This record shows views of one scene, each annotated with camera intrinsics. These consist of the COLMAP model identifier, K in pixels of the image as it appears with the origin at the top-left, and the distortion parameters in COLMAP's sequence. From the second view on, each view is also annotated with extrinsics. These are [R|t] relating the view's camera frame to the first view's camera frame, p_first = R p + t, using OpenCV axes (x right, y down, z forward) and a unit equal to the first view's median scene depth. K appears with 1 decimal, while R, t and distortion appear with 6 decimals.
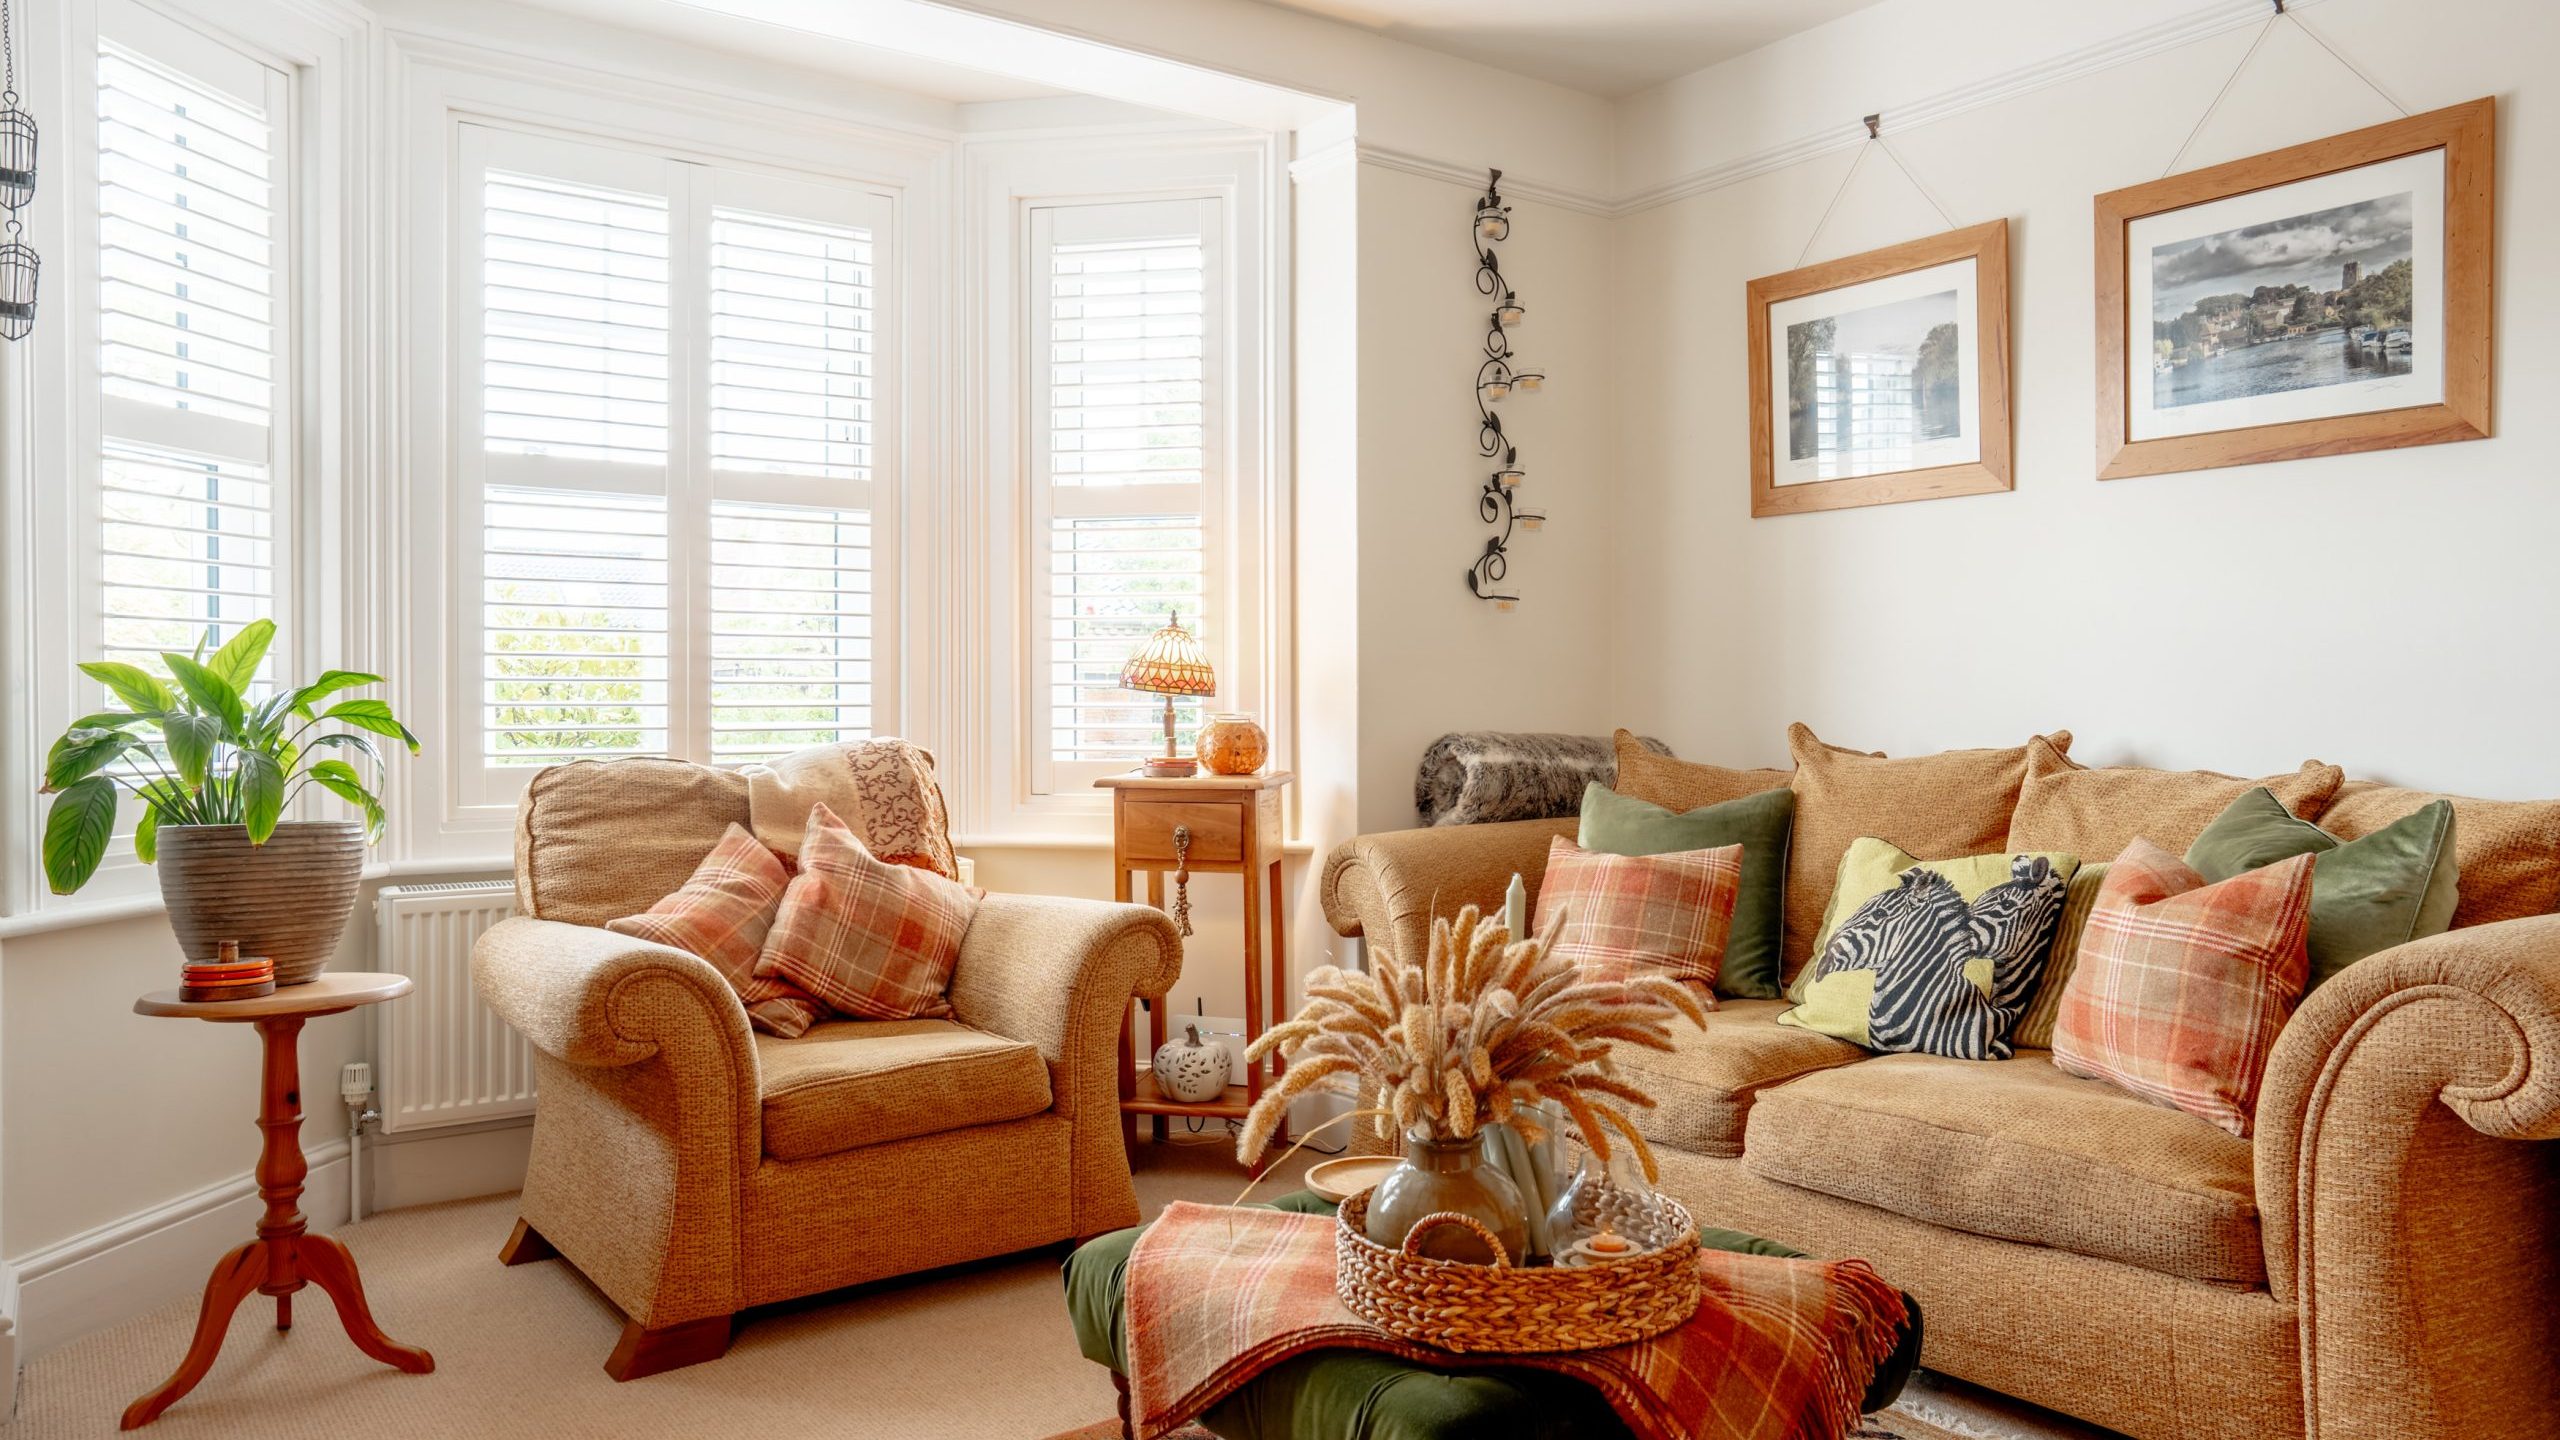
lens RADIAL K [[1632.5, 0, 1294.0], [0, 1632.5, 699.8], [0, 0, 1]] dist [-0.035843, 0.050187]
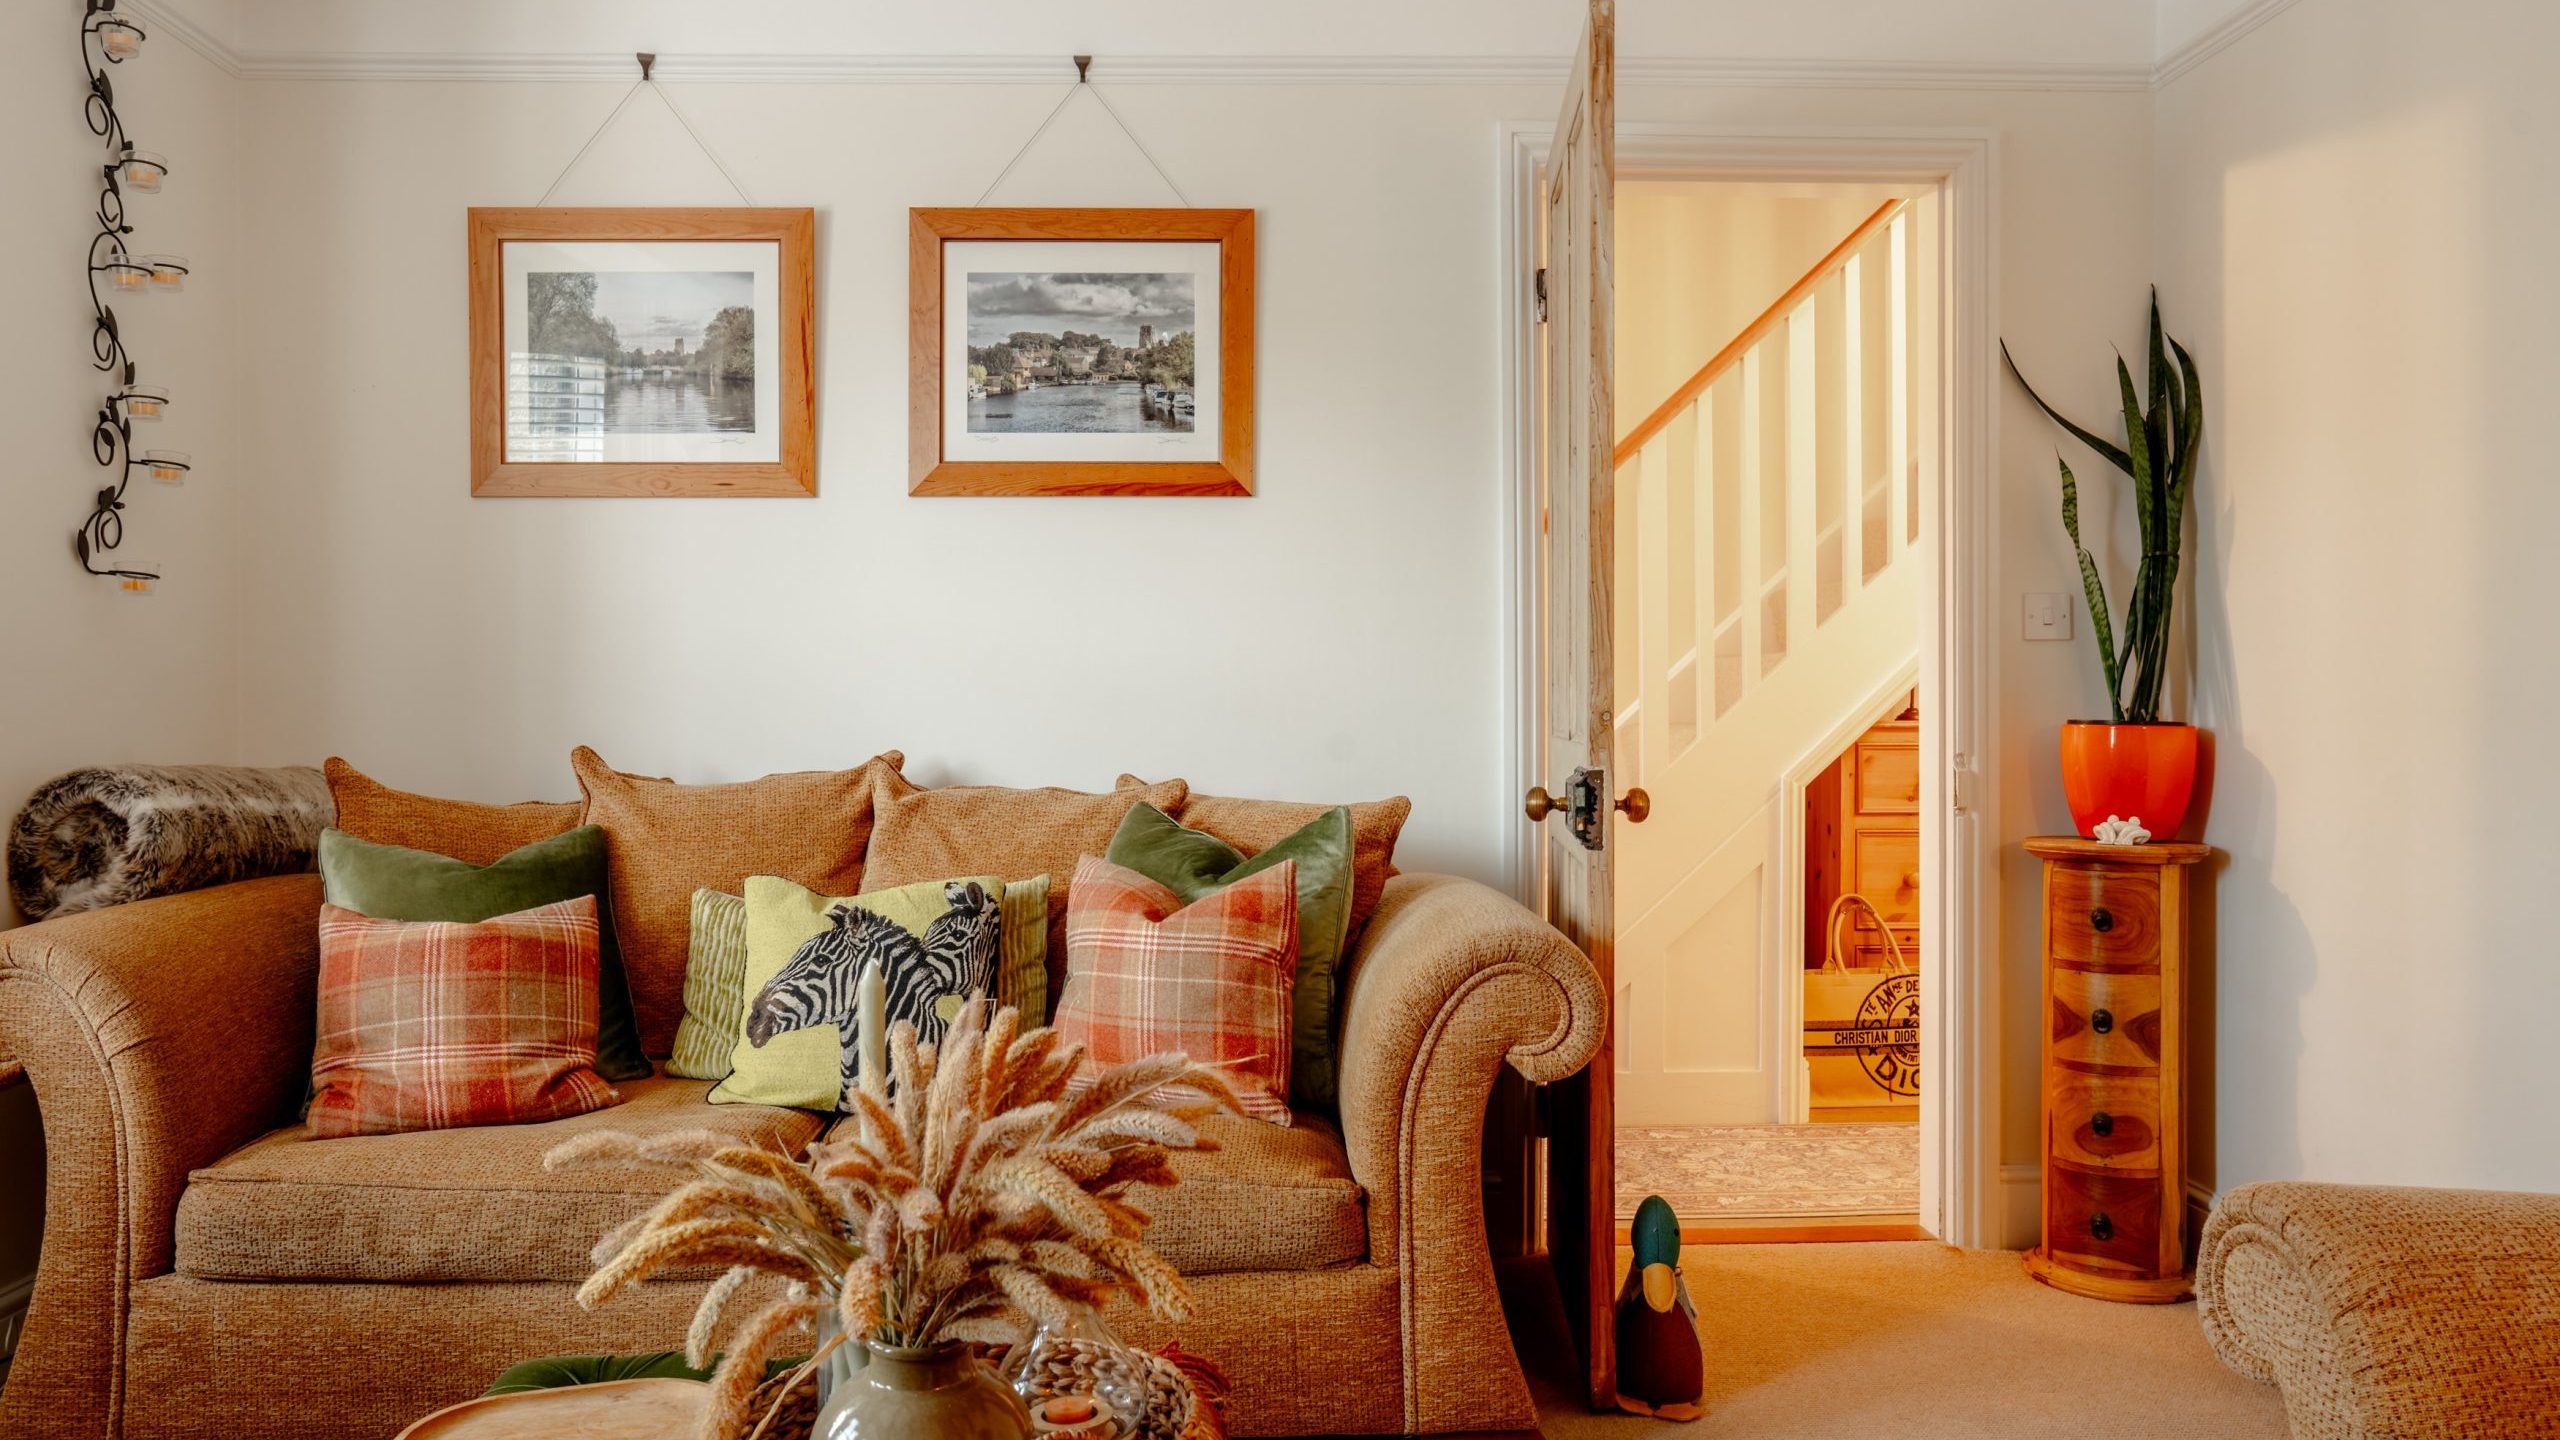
lens RADIAL K [[1692.2, 0, 1245.7], [0, 1692.2, 723.6], [0, 0, 1]] dist [-0.045199, 0.056152]
pose [[0.594313, -0.003371, 0.804226, -0.242960], [0.000039, 0.999991, 0.004163, -0.001721], [-0.804233, -0.002443, 0.594308, 0.264030]]
